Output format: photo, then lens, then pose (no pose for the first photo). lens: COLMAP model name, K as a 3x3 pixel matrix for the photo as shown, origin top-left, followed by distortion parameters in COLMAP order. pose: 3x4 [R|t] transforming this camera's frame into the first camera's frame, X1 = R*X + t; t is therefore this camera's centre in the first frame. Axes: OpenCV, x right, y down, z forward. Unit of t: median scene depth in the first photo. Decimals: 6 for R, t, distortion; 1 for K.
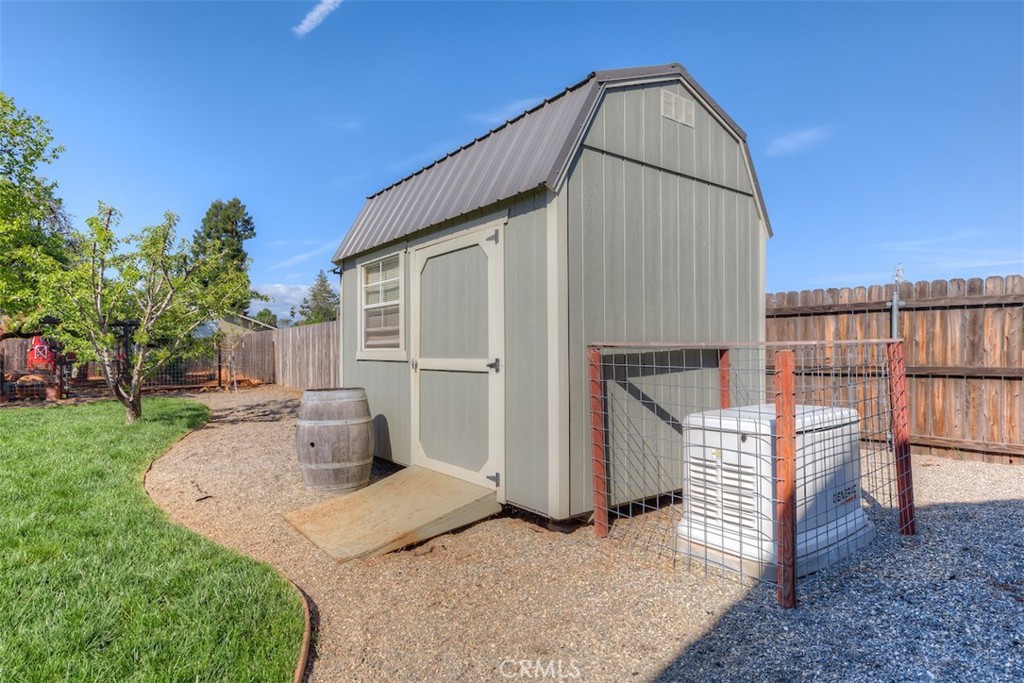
lens RADIAL K [[586.1, 0, 507.5], [0, 586.1, 352.1], [0, 0, 1]] dist [-0.006024, 0.001023]
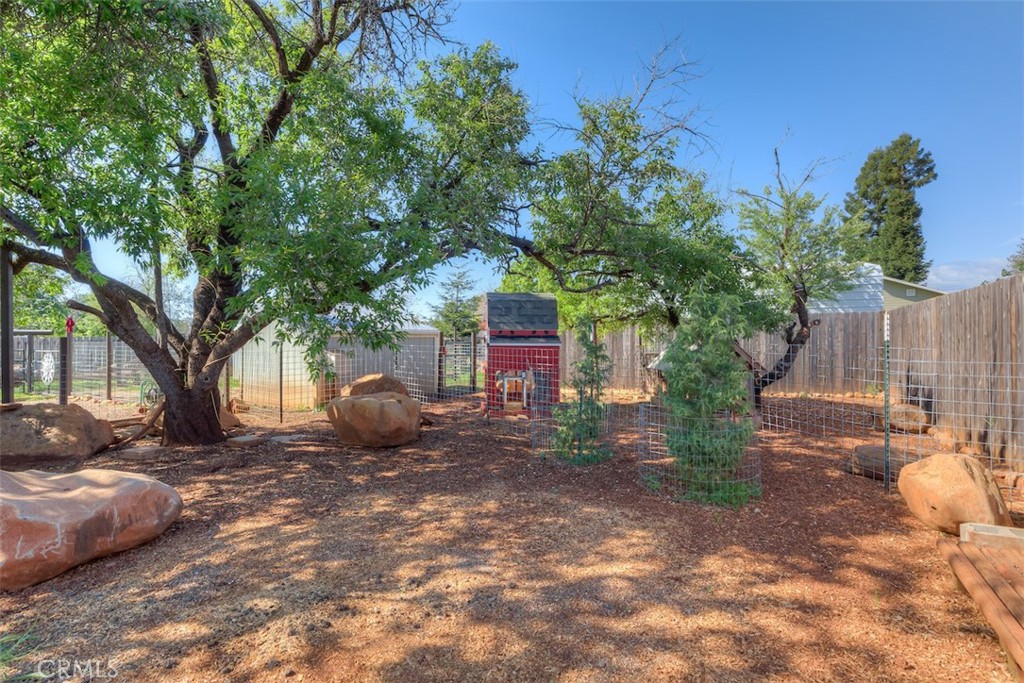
lens RADIAL K [[490.1, 0, 512.0], [0, 490.1, 341.5], [0, 0, 1]] dist [-0.002003, -0.000948]
pose [[0.454014, -0.002329, -0.890992, -0.135206], [0.005437, 0.999985, 0.000156, -0.001805], [0.890978, -0.004915, 0.454020, 0.268174]]
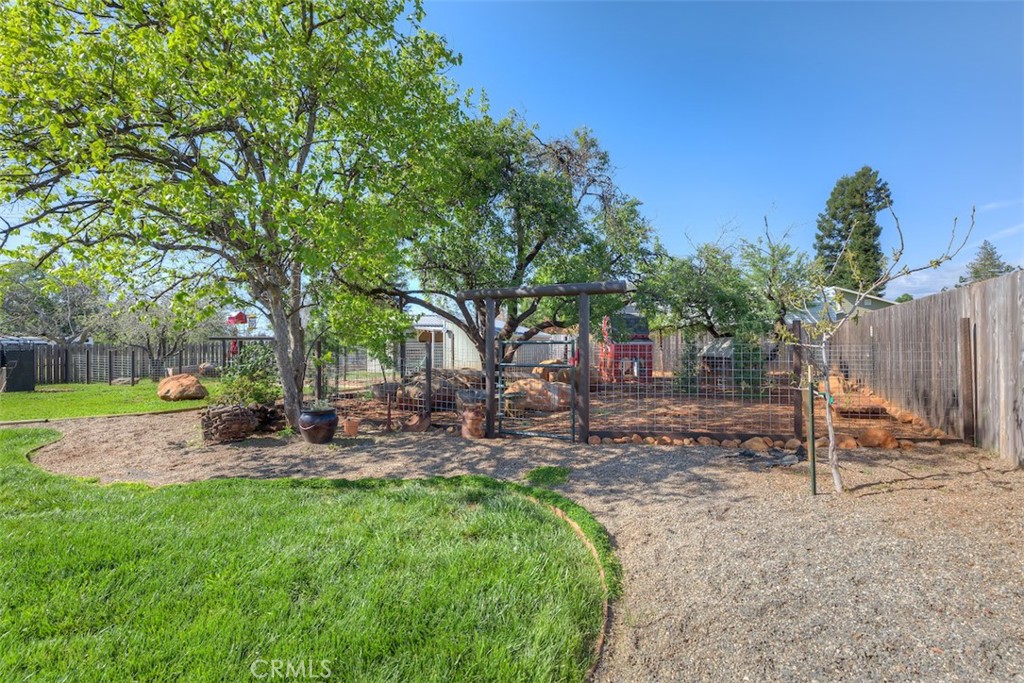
lens RADIAL K [[490.1, 0, 512.0], [0, 490.1, 341.5], [0, 0, 1]] dist [-0.002003, -0.000948]
pose [[0.481934, -0.010336, -0.876146, -0.077386], [0.010924, 0.999924, -0.005788, -0.001090], [0.876139, -0.006781, 0.482010, 0.175336]]
